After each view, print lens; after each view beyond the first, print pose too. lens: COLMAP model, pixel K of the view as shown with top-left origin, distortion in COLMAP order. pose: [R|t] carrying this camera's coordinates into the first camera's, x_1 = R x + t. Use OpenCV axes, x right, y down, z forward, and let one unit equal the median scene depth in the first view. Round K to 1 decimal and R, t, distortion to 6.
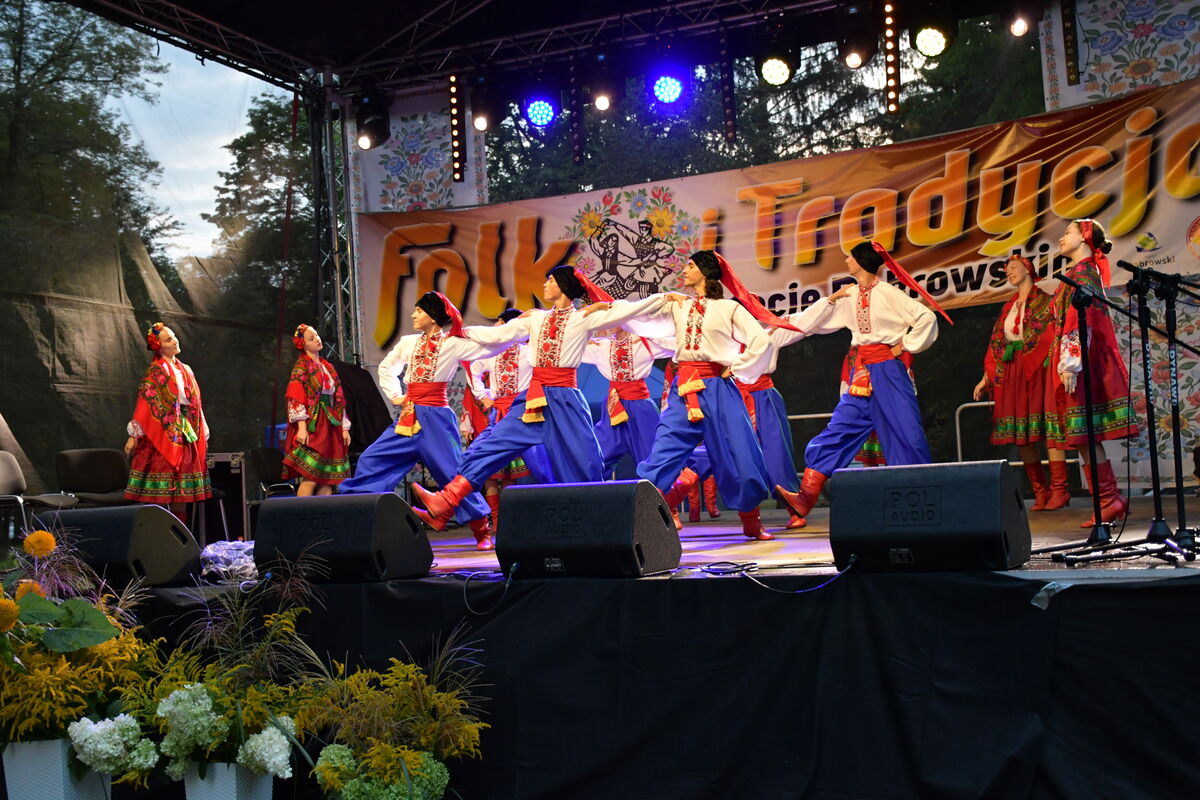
lens RADIAL K [[1429.0, 0, 600.0], [0, 1429.0, 400.0], [0, 0, 1]] dist [0.013836, 0.388892]
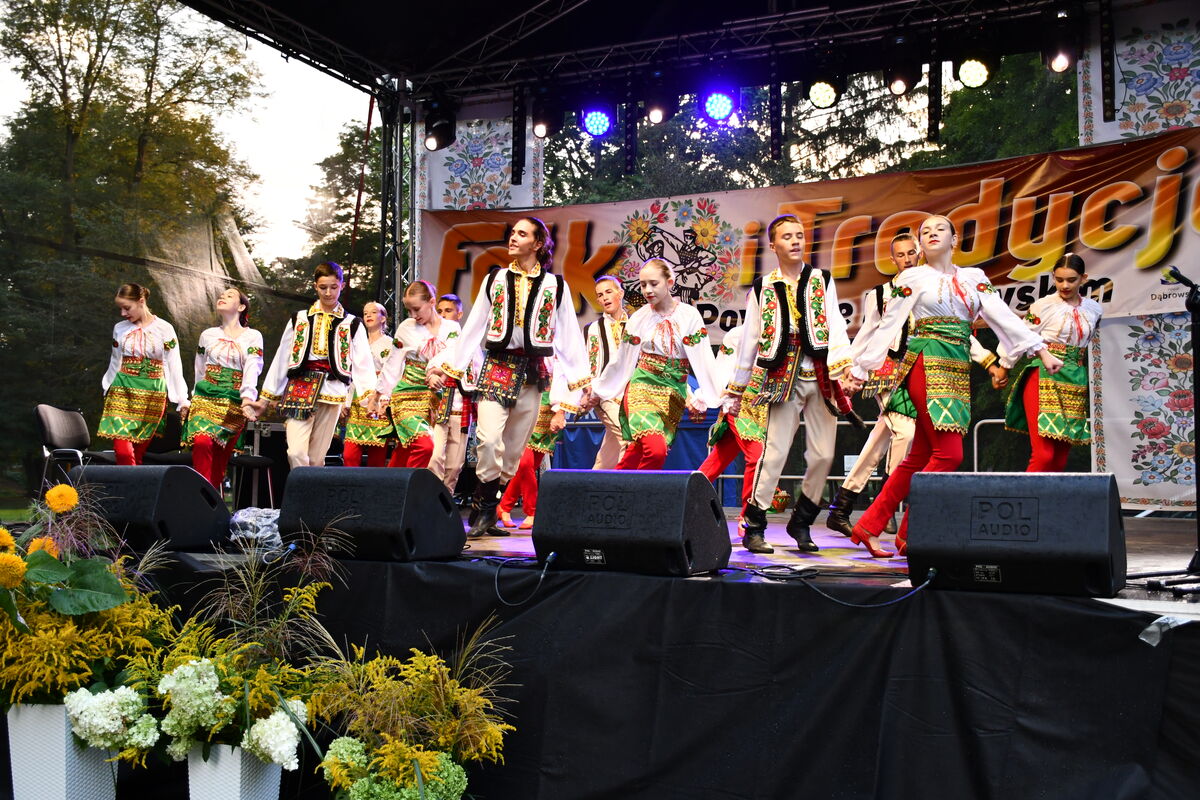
lens RADIAL K [[1241.7, 0, 600.0], [0, 1241.7, 400.0], [0, 0, 1]] dist [-0.059153, 0.301730]
pose [[0.997918, 0.060639, -0.021947, -0.007516], [-0.060695, 0.998155, -0.001913, 0.006743], [0.021791, 0.003241, 0.999757, 0.087218]]
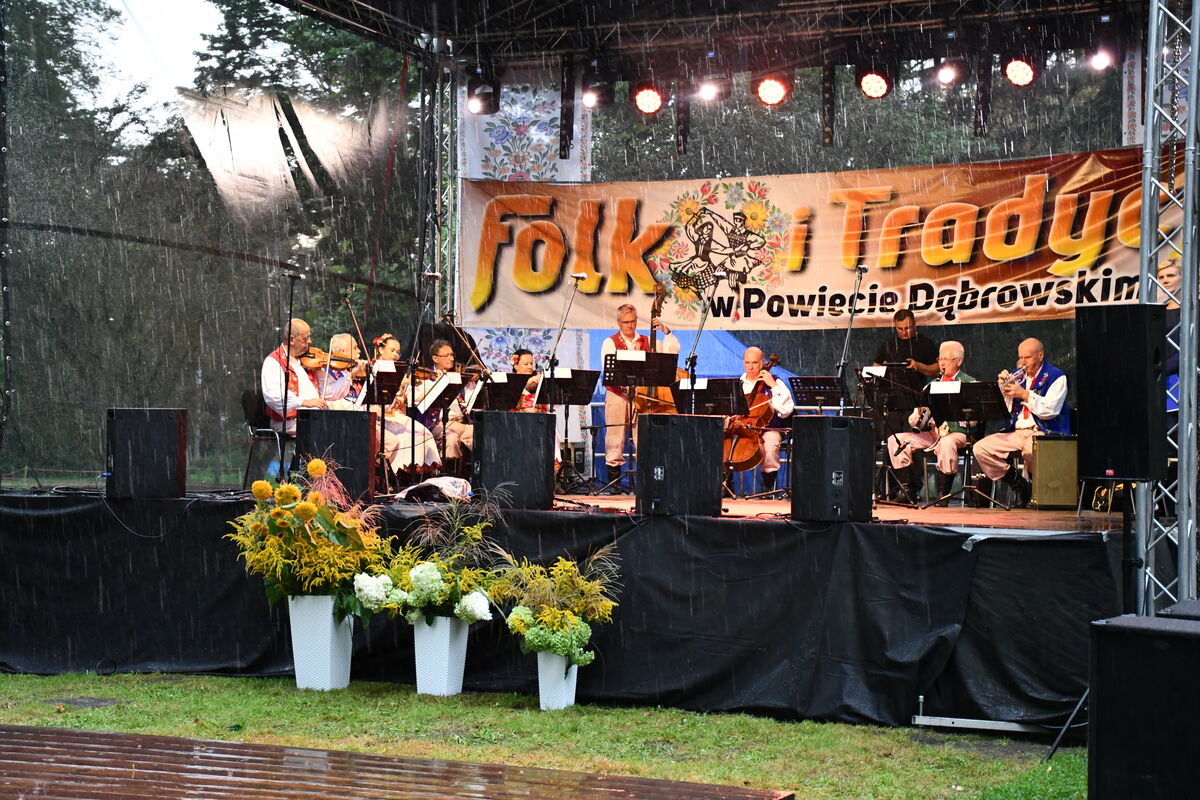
lens RADIAL K [[1889.7, 0, 600.0], [0, 1889.7, 400.0], [0, 0, 1]] dist [0.202185, 0.000522]
pose [[0.996716, 0.076094, -0.027685, -0.023687], [-0.075310, 0.996758, 0.028328, -0.020744], [0.029751, -0.026150, 0.999215, -0.436234]]
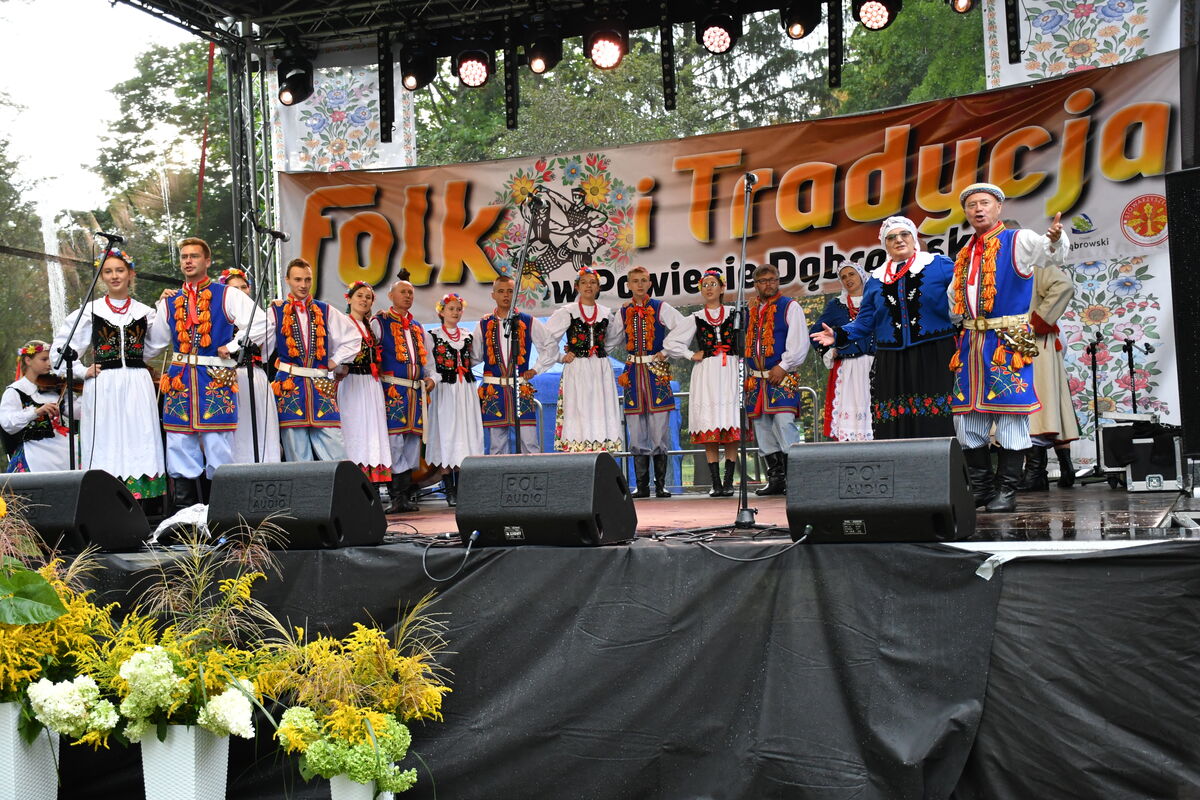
lens RADIAL K [[1501.3, 0, 598.7], [0, 1501.3, 411.7], [0, 0, 1]] dist [0.036606, 0.414061]
pose [[0.997967, 0.017039, 0.061413, -0.017081], [-0.018661, 0.999490, 0.025930, -0.000083], [-0.060940, -0.027023, 0.997776, -0.029954]]
